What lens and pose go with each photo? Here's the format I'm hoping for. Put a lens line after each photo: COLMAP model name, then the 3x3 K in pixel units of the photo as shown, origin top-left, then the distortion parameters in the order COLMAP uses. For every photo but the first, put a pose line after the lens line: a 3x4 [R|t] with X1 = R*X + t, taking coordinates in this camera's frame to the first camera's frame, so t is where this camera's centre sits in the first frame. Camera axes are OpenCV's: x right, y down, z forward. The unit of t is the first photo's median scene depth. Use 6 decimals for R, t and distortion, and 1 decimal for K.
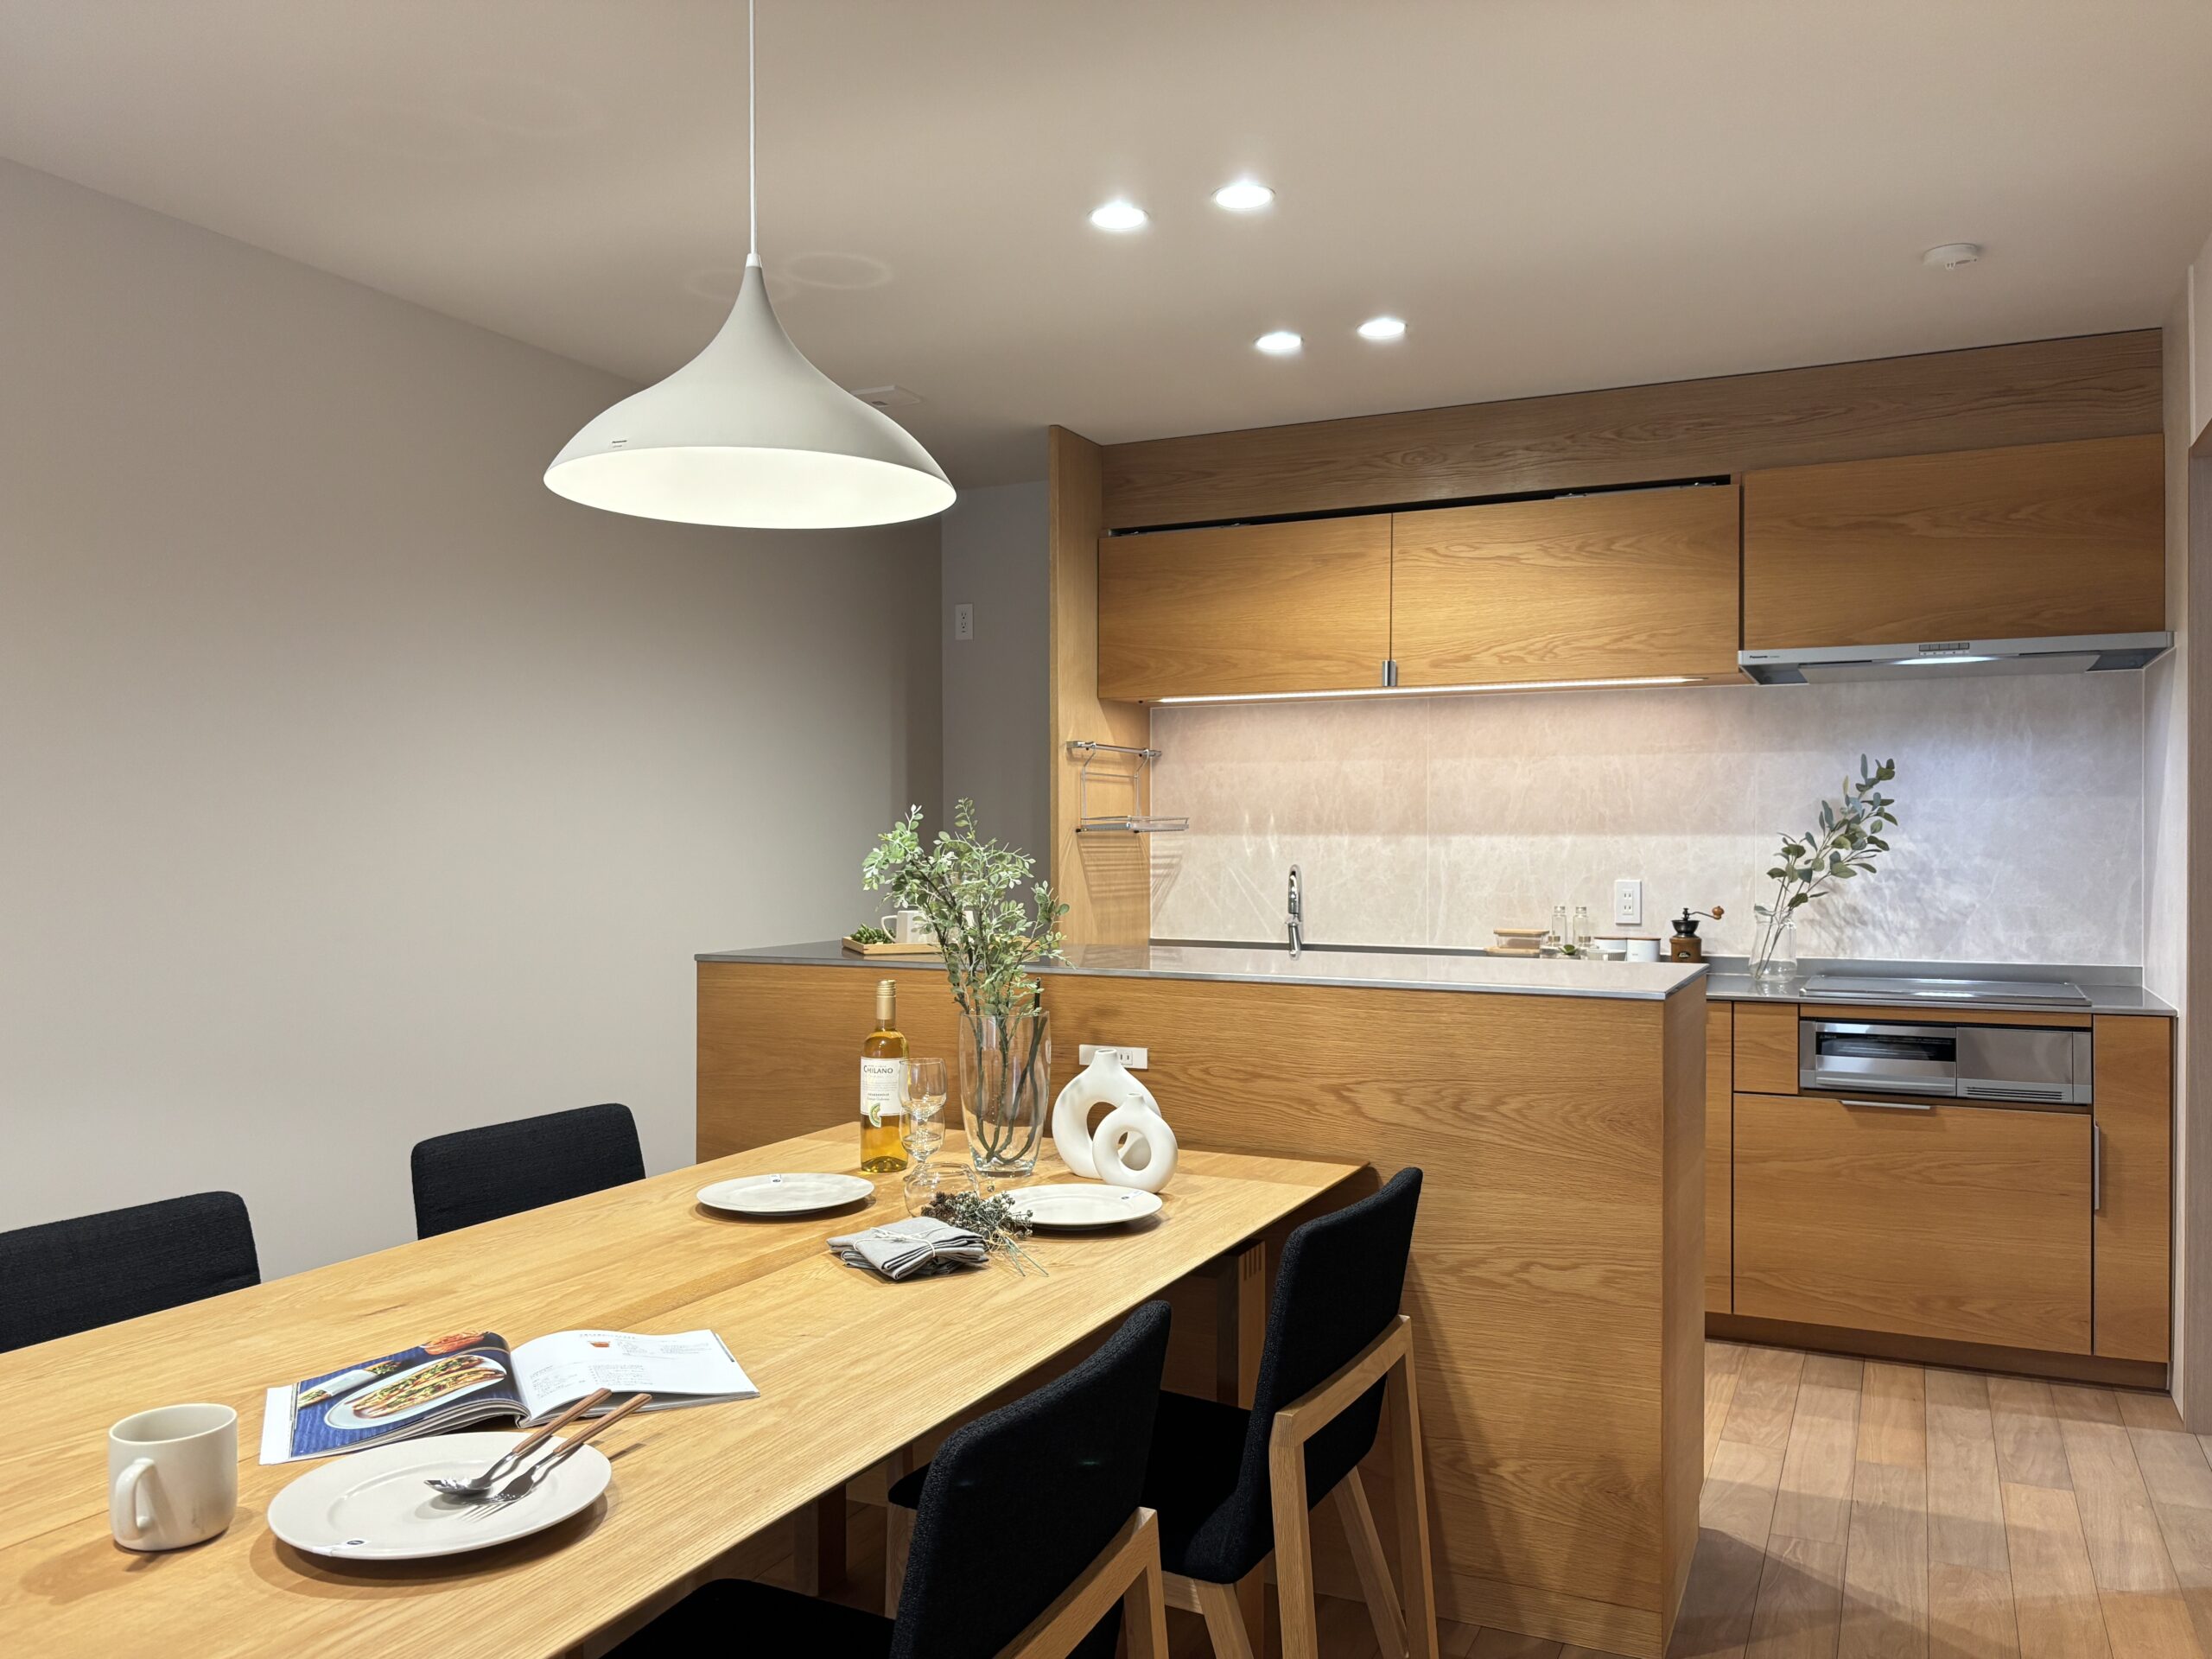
lens RADIAL K [[1699.7, 0, 1102.3], [0, 1699.7, 840.3], [0, 0, 1]] dist [0.020833, -0.026079]
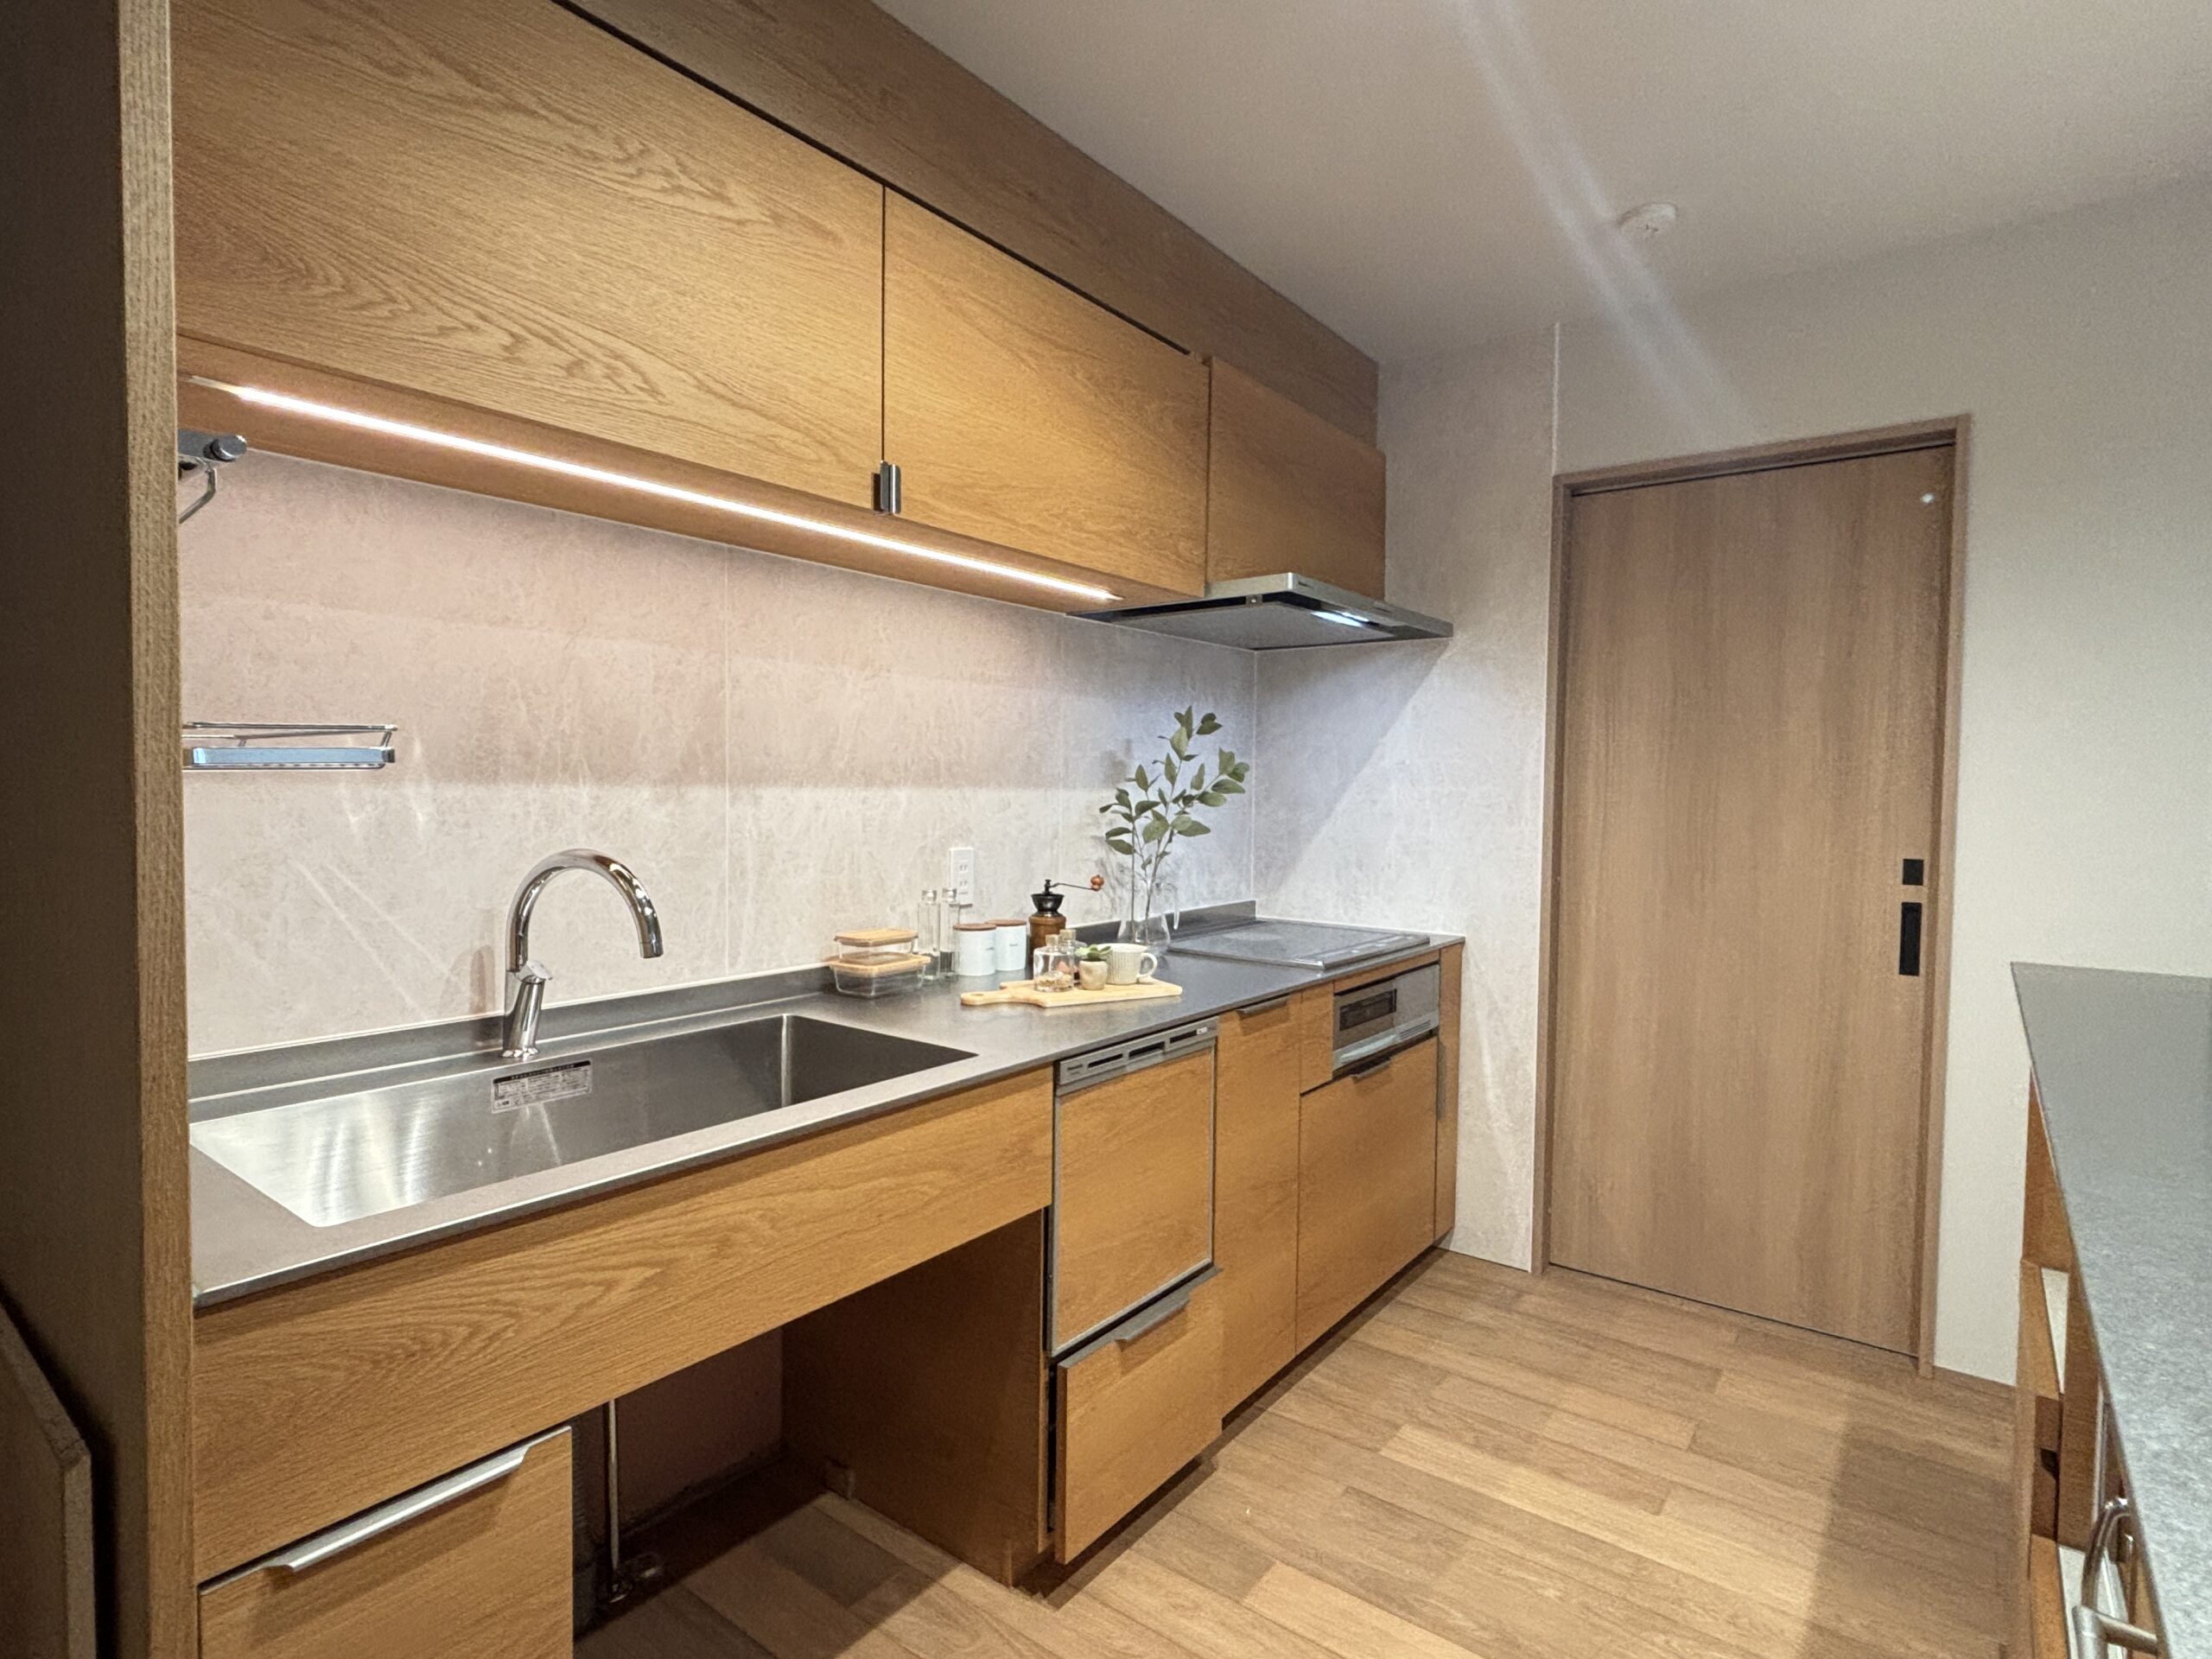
lens RADIAL K [[1127.9, 0, 1115.1], [0, 1127.9, 823.7], [0, 0, 1]] dist [0.004699, -0.001061]
pose [[0.210573, -0.028378, 0.977166, -0.167815], [-0.007749, 0.999499, 0.030697, -0.003331], [-0.977547, -0.014036, 0.210247, 0.849660]]
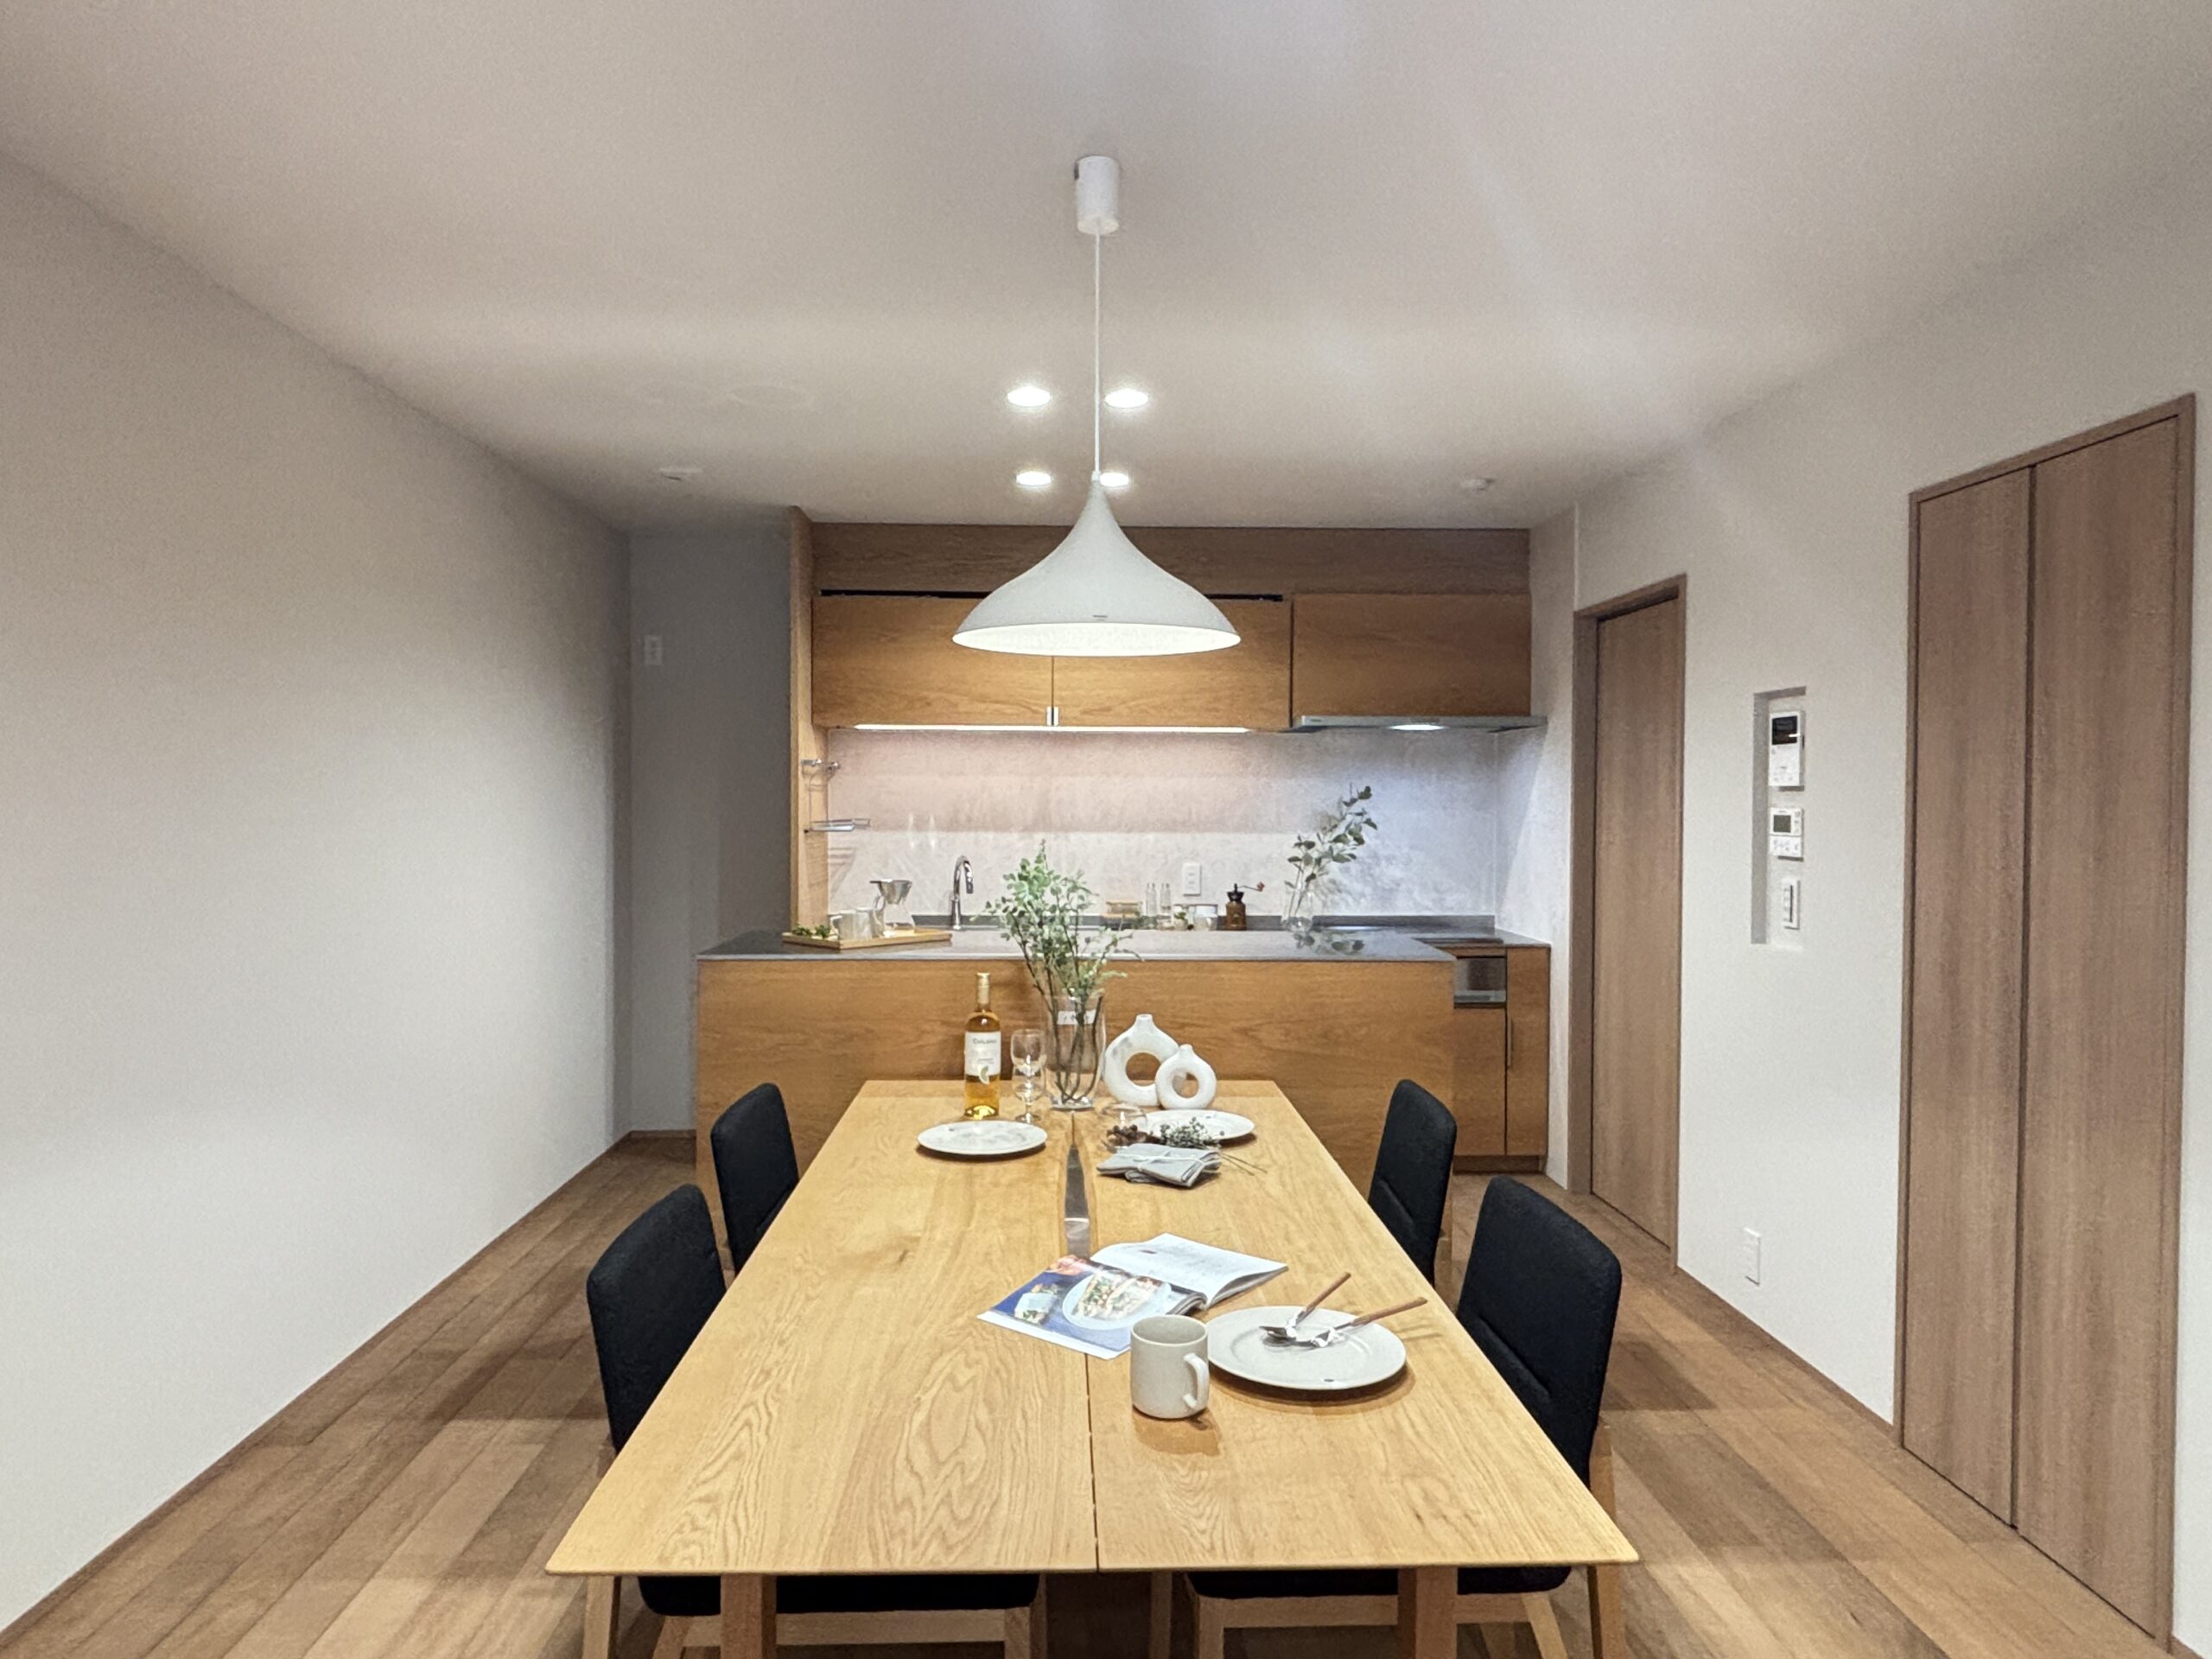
lens RADIAL K [[1387.1, 0, 1099.2], [0, 1387.1, 824.6], [0, 0, 1]] dist [0.049657, -0.001227]
pose [[0.887658, -0.004038, 0.460485, -0.311005], [-0.004406, 0.999841, 0.017259, -0.031116], [-0.460482, -0.017349, 0.887500, -0.008925]]
